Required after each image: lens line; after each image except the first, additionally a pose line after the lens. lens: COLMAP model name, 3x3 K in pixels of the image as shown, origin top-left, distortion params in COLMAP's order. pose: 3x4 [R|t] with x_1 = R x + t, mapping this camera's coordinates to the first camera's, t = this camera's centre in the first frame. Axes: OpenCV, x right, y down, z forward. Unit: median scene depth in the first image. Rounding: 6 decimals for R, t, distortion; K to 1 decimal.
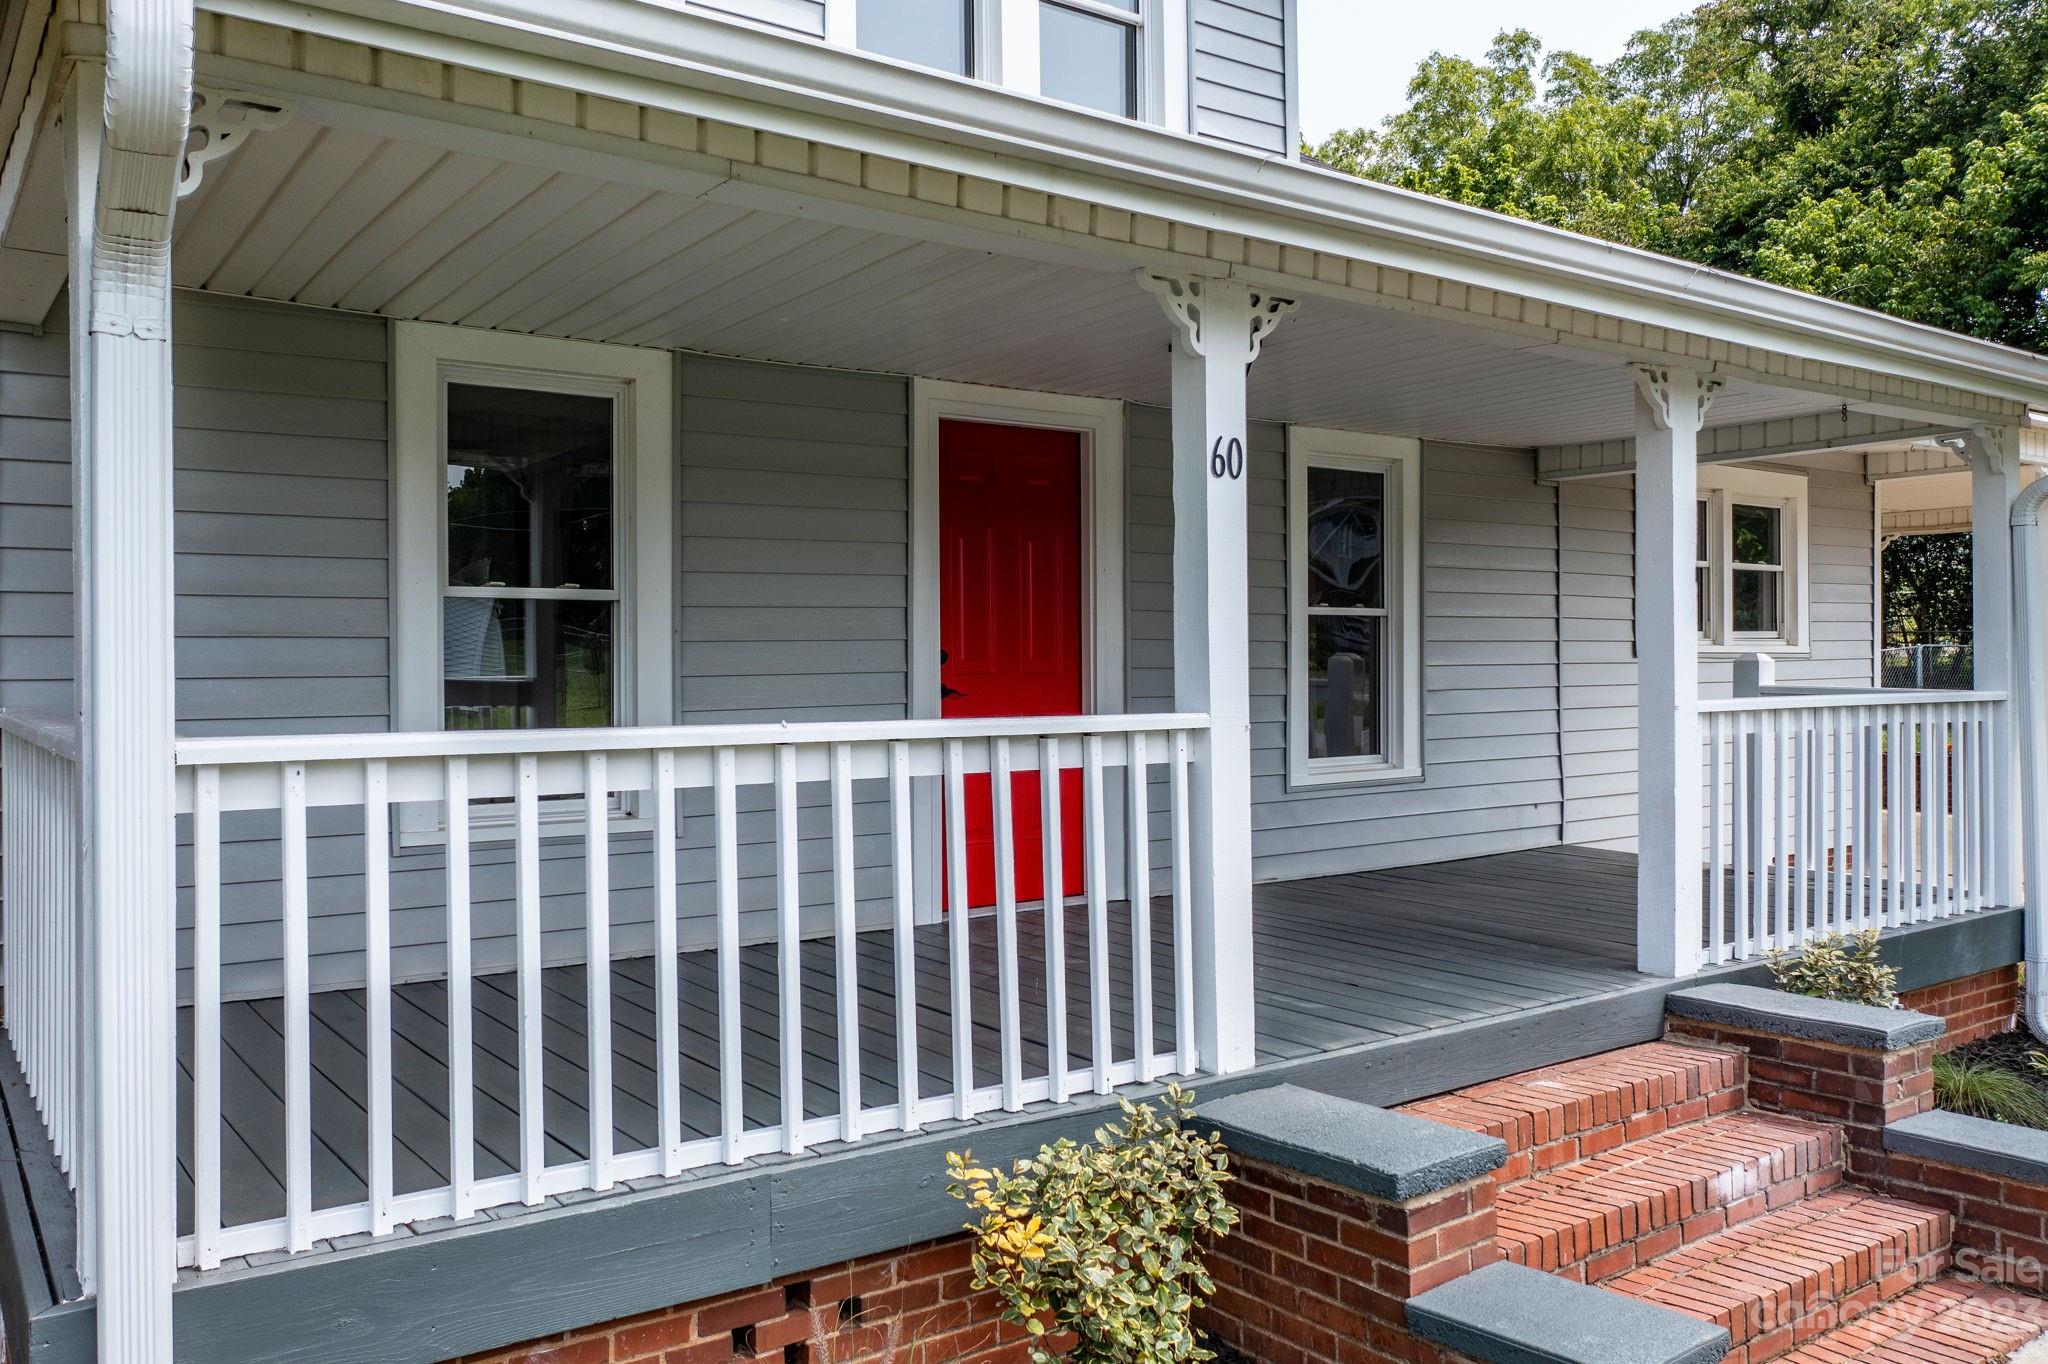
lens RADIAL K [[1587.6, 0, 1024.0], [0, 1587.6, 682.0], [0, 0, 1]] dist [-0.015738, 0.009112]
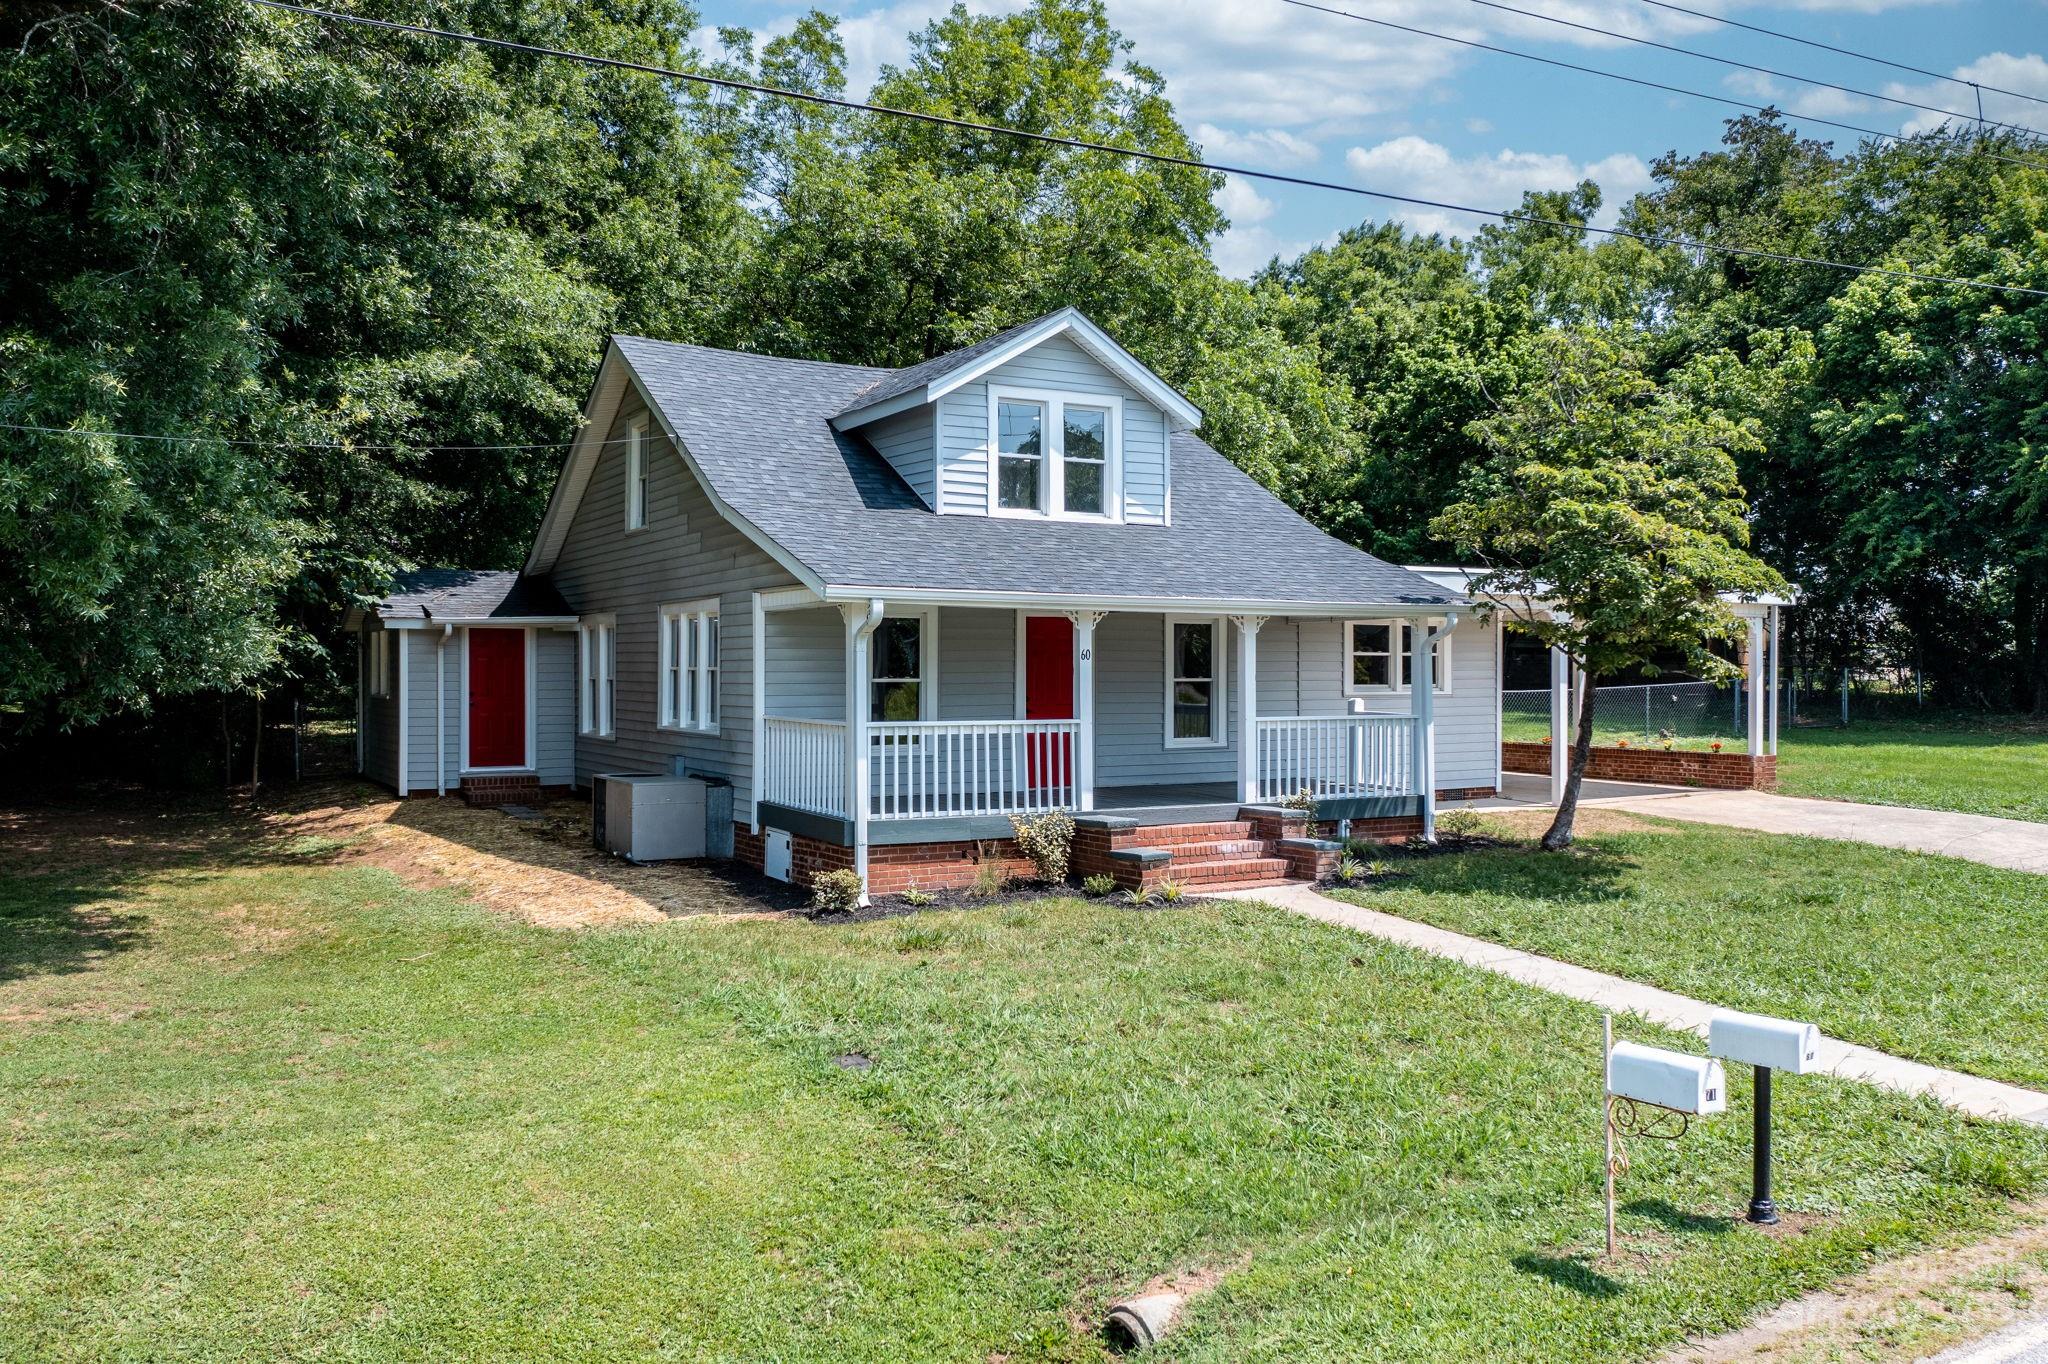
lens RADIAL K [[1587.6, 0, 1024.0], [0, 1587.6, 682.0], [0, 0, 1]] dist [-0.015738, 0.009112]
pose [[0.993850, 0.010901, -0.110197, 0.357863], [-0.010972, 0.999940, -0.000044, -0.063631], [0.110190, 0.001253, 0.993910, -2.558790]]
